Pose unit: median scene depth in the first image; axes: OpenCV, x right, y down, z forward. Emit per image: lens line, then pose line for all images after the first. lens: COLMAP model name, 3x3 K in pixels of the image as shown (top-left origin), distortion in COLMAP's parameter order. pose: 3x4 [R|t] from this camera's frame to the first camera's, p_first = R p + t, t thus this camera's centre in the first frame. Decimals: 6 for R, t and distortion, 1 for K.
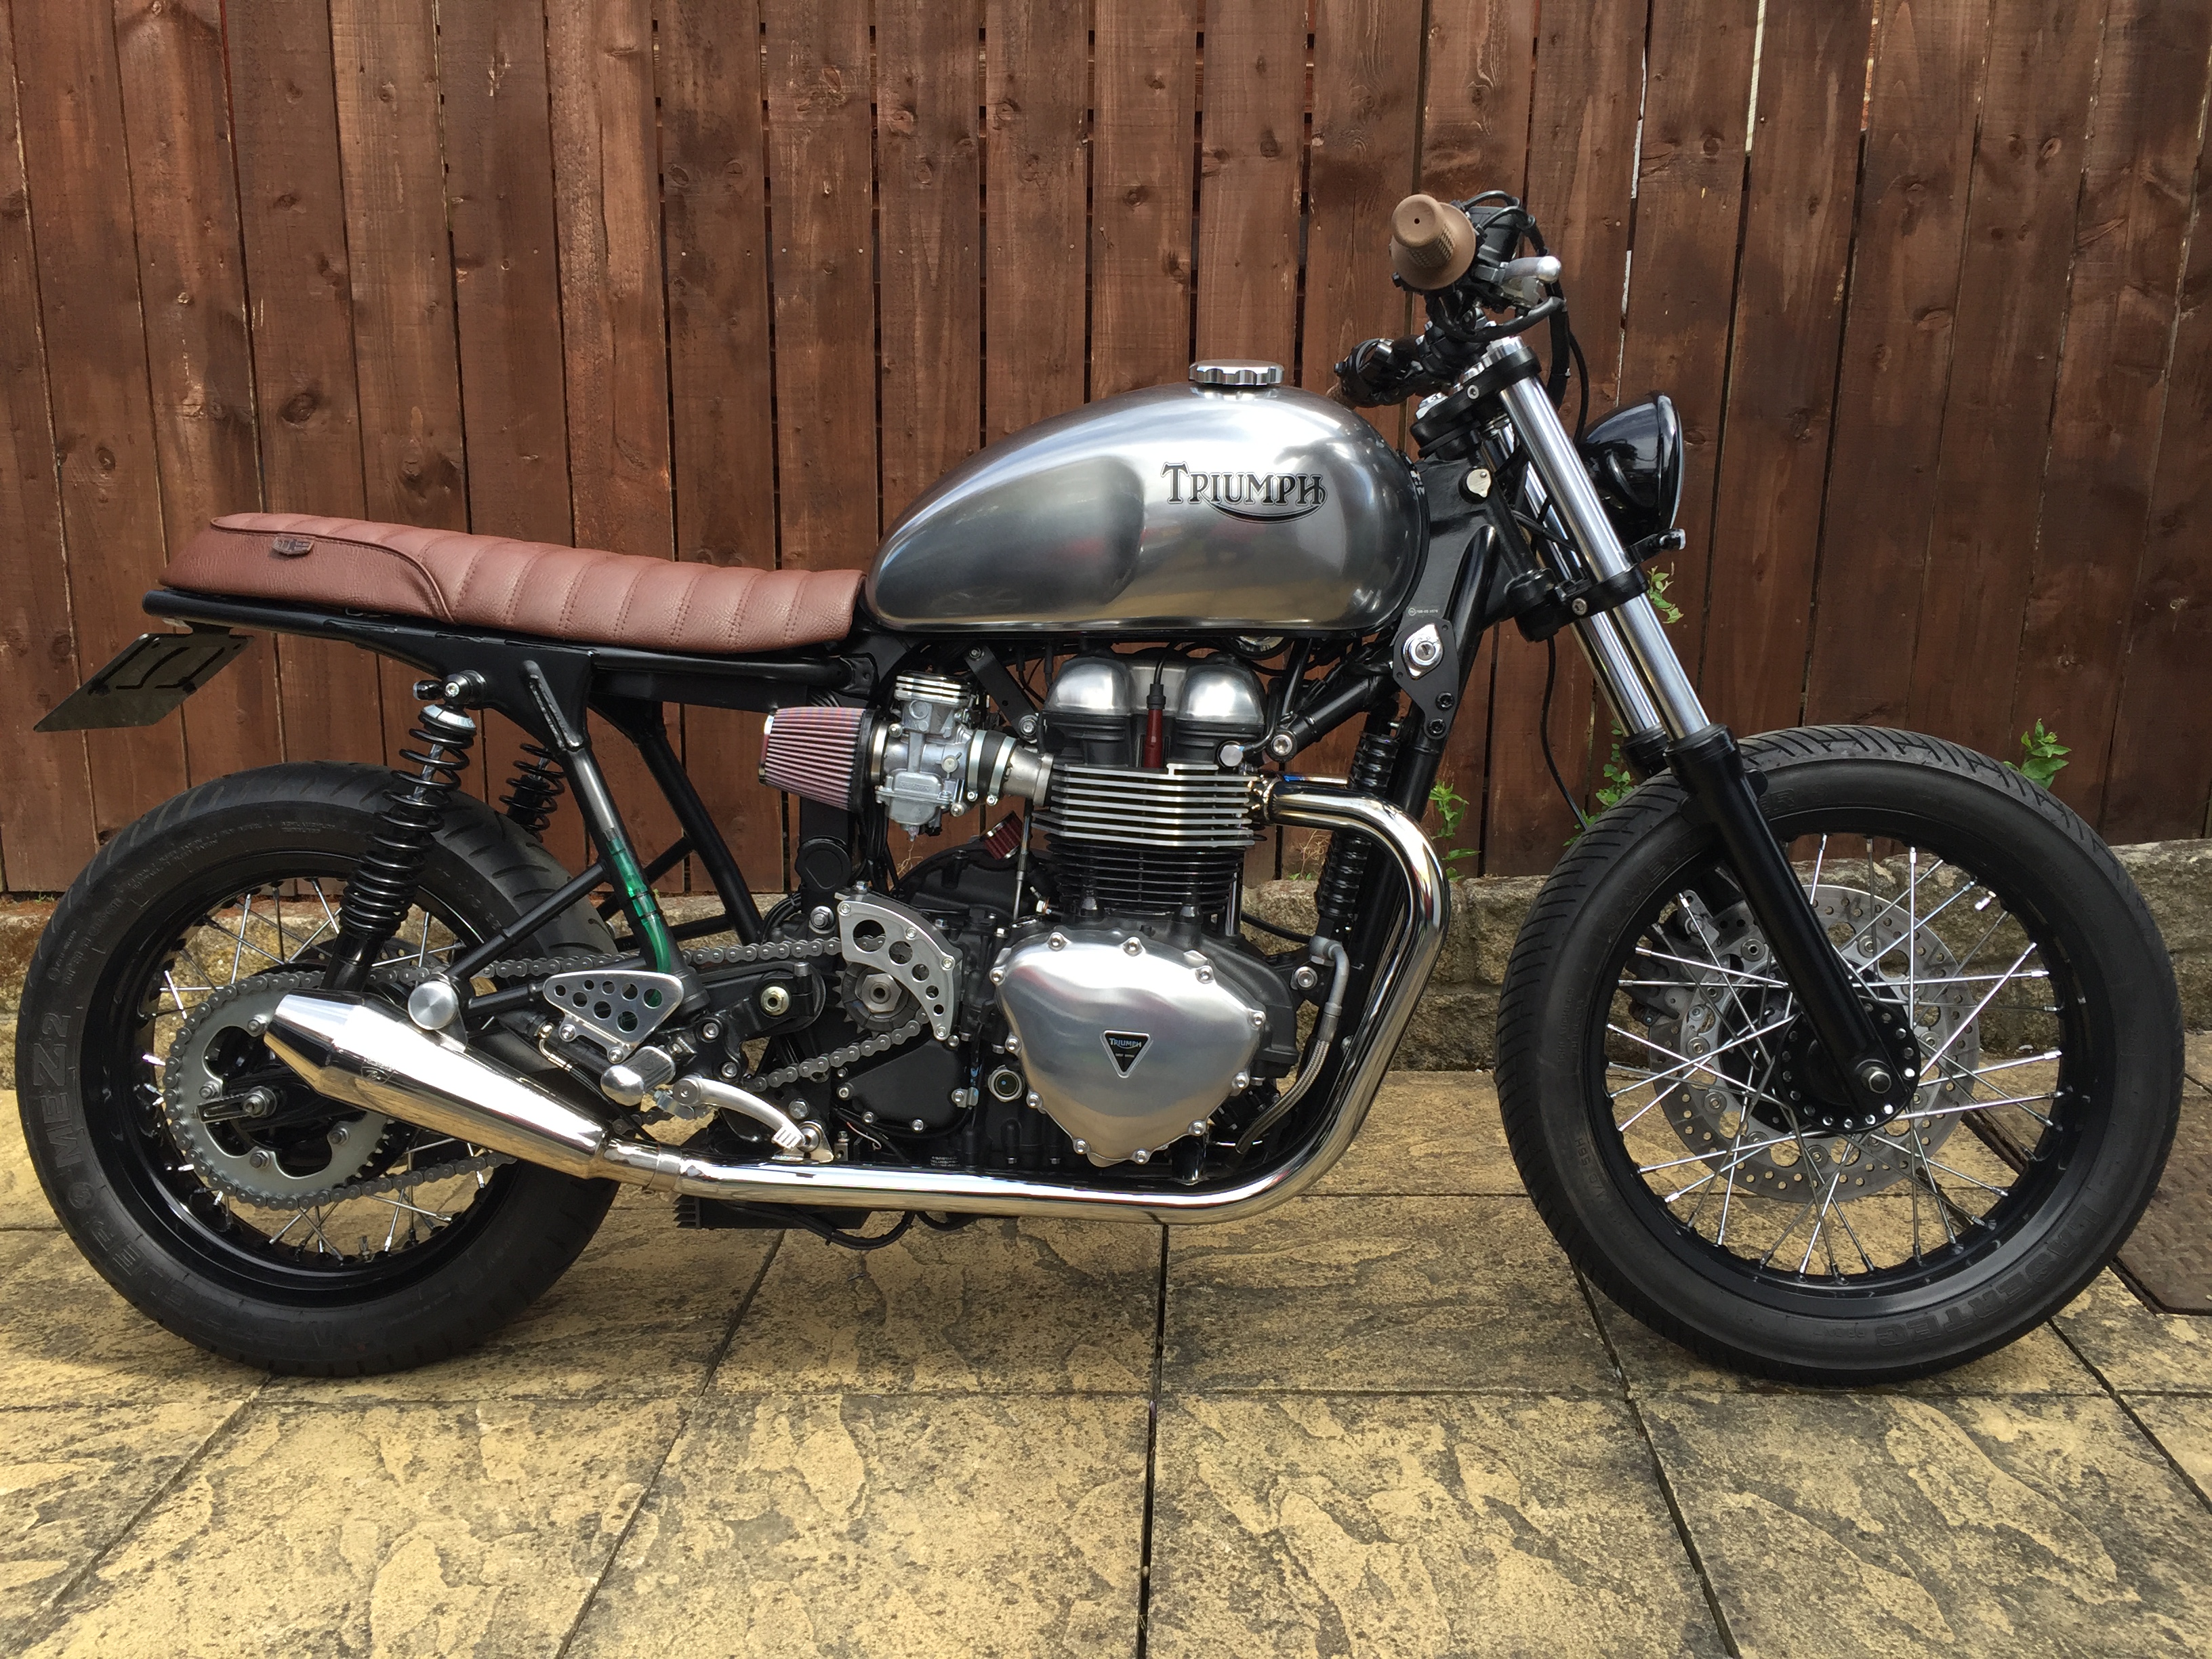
lens RADIAL K [[1900.9, 0, 1112.6], [0, 1900.9, 821.3], [0, 0, 1]] dist [0.040493, -0.010432]
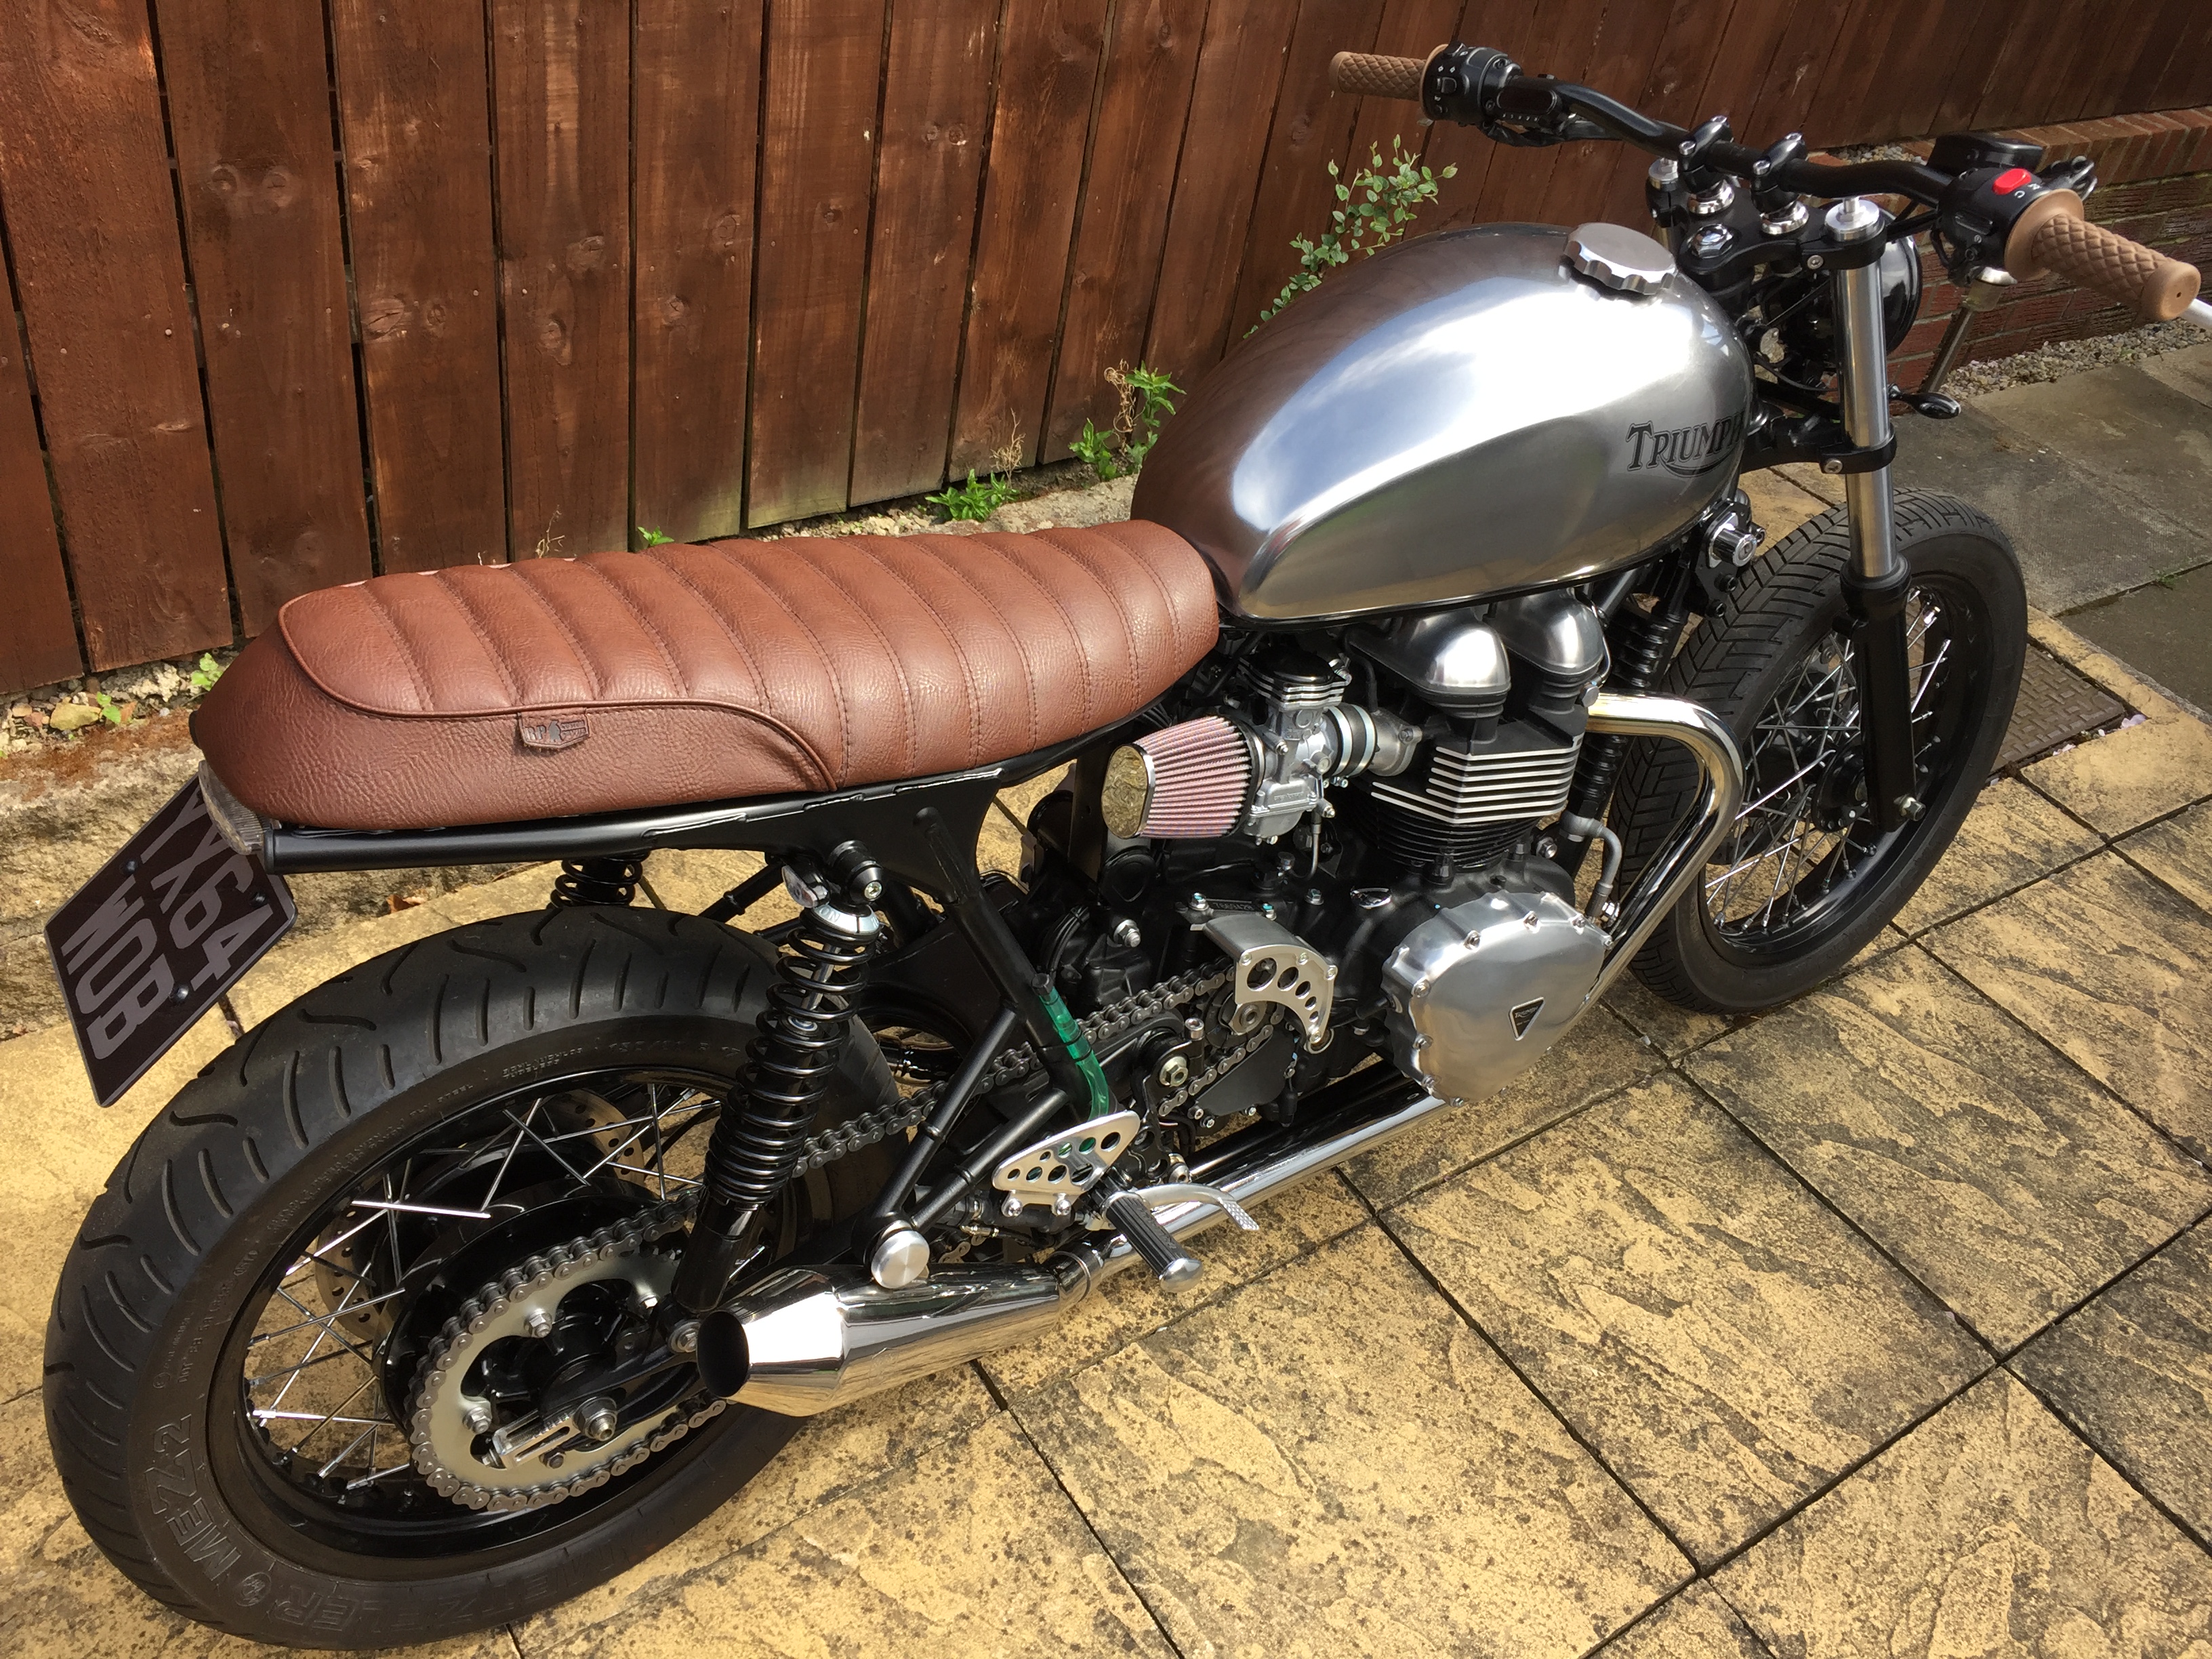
lens RADIAL K [[1900.9, 0, 1096.9], [0, 1900.9, 826.6], [0, 0, 1]] dist [0.040493, -0.010432]
pose [[0.785648, -0.293300, 0.544731, -0.644076], [-0.006463, 0.876543, 0.481280, -0.419169], [-0.618640, -0.381637, 0.686759, 0.473566]]
